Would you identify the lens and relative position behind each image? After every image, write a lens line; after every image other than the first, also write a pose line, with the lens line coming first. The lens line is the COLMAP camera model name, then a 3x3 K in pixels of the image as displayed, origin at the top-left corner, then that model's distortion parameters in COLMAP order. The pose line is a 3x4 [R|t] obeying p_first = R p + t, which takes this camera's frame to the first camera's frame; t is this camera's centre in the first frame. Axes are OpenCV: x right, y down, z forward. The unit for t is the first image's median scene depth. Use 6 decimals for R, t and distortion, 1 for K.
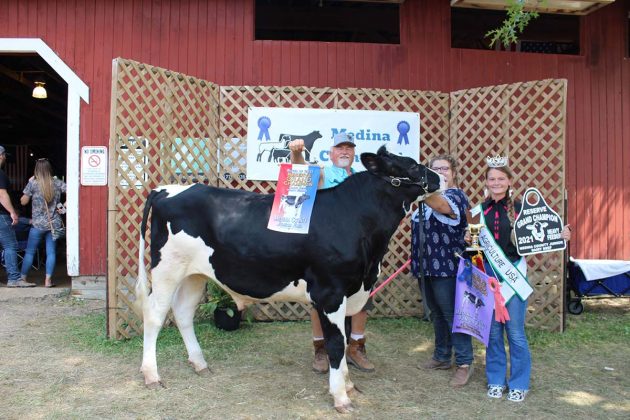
lens RADIAL K [[508.3, 0, 316.8], [0, 508.3, 208.6], [0, 0, 1]] dist [-0.174225, 0.139102]
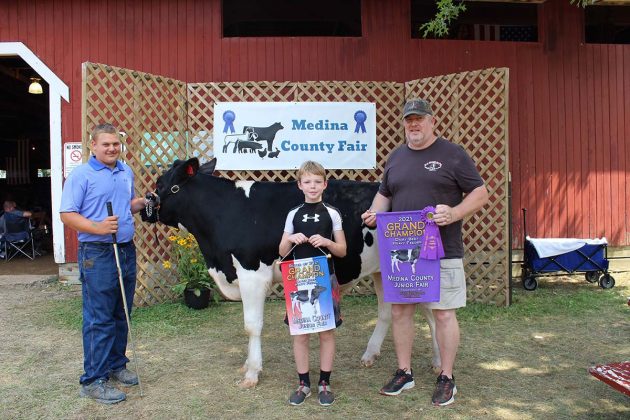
lens RADIAL K [[508.3, 0, 316.8], [0, 508.3, 208.3], [0, 0, 1]] dist [-0.174225, 0.139102]
pose [[0.999646, -0.022530, -0.014177, 0.093152], [0.022896, 0.999395, 0.026193, 0.001318], [0.013578, -0.026509, 0.999556, -0.070540]]
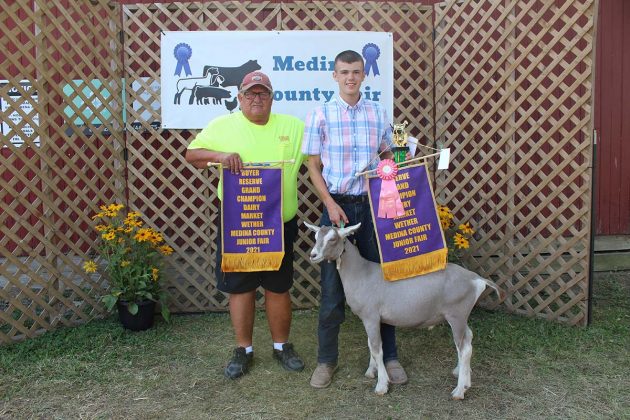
lens RADIAL K [[508.3, 0, 316.3], [0, 508.3, 210.4], [0, 0, 1]] dist [-0.174225, 0.139102]
pose [[0.999652, -0.024537, -0.009685, 0.094828], [0.025302, 0.995712, 0.088981, 0.003196], [0.007460, -0.089195, 0.995986, 0.251351]]
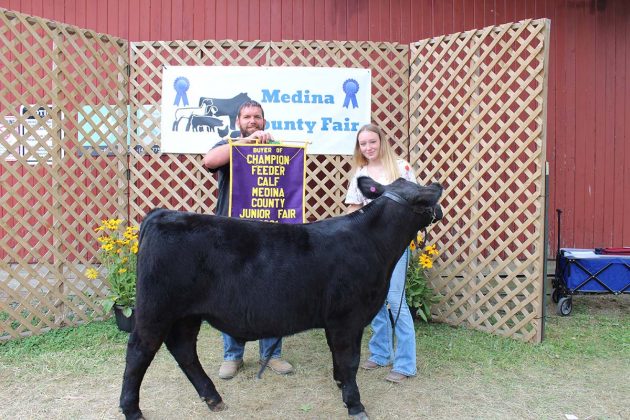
lens RADIAL K [[508.3, 0, 318.5], [0, 508.3, 208.7], [0, 0, 1]] dist [-0.174225, 0.139102]
pose [[0.998911, -0.000399, -0.046654, 0.161157], [0.002645, 0.998840, 0.048086, -0.003416], [0.046581, -0.048157, 0.997753, 0.177685]]
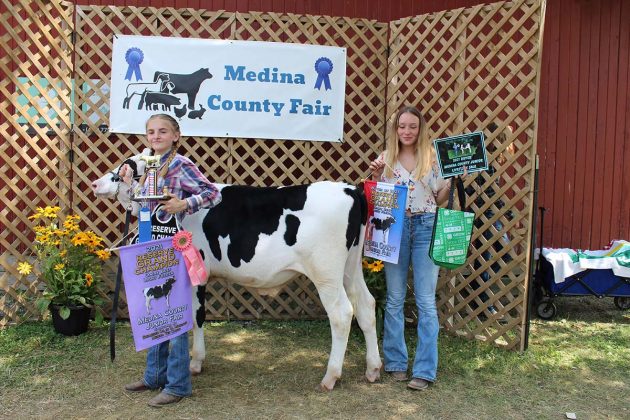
lens RADIAL K [[508.3, 0, 318.5], [0, 508.3, 209.2], [0, 0, 1]] dist [-0.174225, 0.139102]
pose [[0.999280, 0.023042, 0.030147, 0.150159], [-0.024981, 0.997533, 0.065599, 0.000155], [-0.028561, -0.066305, 0.997391, 0.255503]]
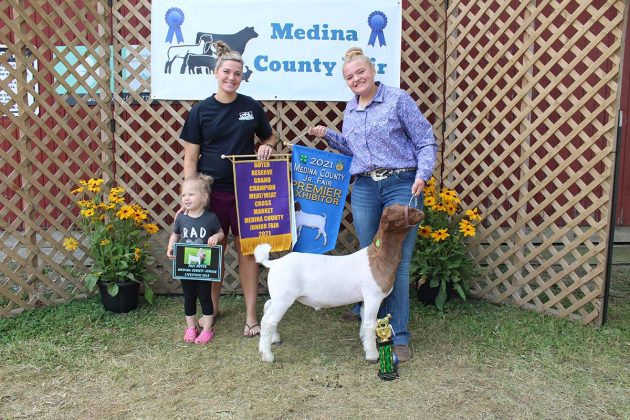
lens RADIAL K [[508.3, 0, 317.3], [0, 508.3, 210.7], [0, 0, 1]] dist [-0.174225, 0.139102]
pose [[0.999102, 0.004769, -0.042098, 0.122589], [0.000845, 0.991206, 0.132323, 0.005286], [0.042359, -0.132240, 0.990312, 0.301538]]
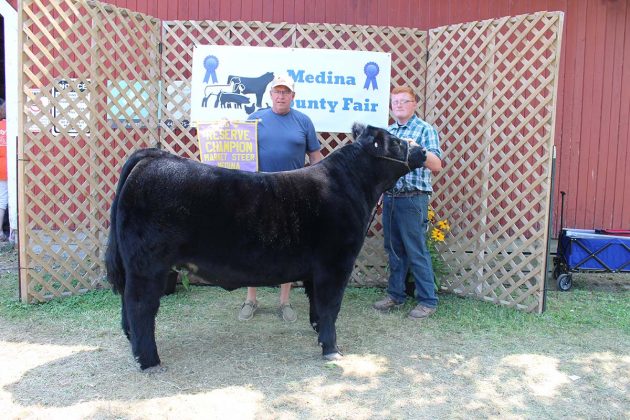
lens RADIAL K [[508.3, 0, 317.4], [0, 508.3, 209.5], [0, 0, 1]] dist [-0.174225, 0.139102]
pose [[0.998514, 0.027249, -0.047192, 0.129269], [-0.022678, 0.995237, 0.094815, -0.002035], [0.049550, -0.093604, 0.994376, 0.121636]]
